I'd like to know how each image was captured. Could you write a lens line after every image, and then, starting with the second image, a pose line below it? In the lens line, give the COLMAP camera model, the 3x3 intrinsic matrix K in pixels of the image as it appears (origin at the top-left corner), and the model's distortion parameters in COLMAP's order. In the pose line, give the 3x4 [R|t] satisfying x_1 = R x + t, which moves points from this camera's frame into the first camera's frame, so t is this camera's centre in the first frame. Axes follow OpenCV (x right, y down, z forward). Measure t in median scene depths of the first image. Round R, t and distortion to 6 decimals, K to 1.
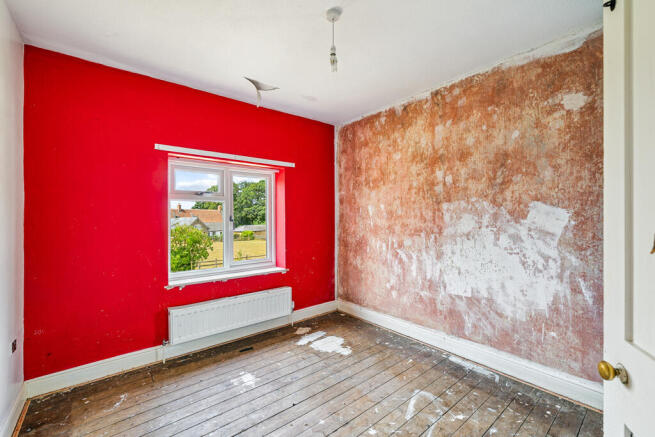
lens RADIAL K [[276.7, 0, 327.6], [0, 276.7, 216.9], [0, 0, 1]] dist [-0.001248, -0.000223]
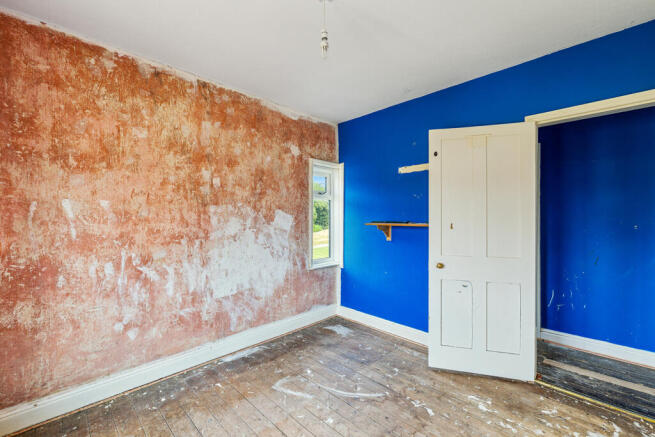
lens RADIAL K [[276.7, 0, 327.5], [0, 276.7, 219.8], [0, 0, 1]] dist [-0.001248, -0.000223]
pose [[-0.098383, 0.001352, 0.995148, -0.570454], [0.002288, 0.999997, -0.001133, 0.000512], [-0.995146, 0.002165, -0.098386, 0.702141]]
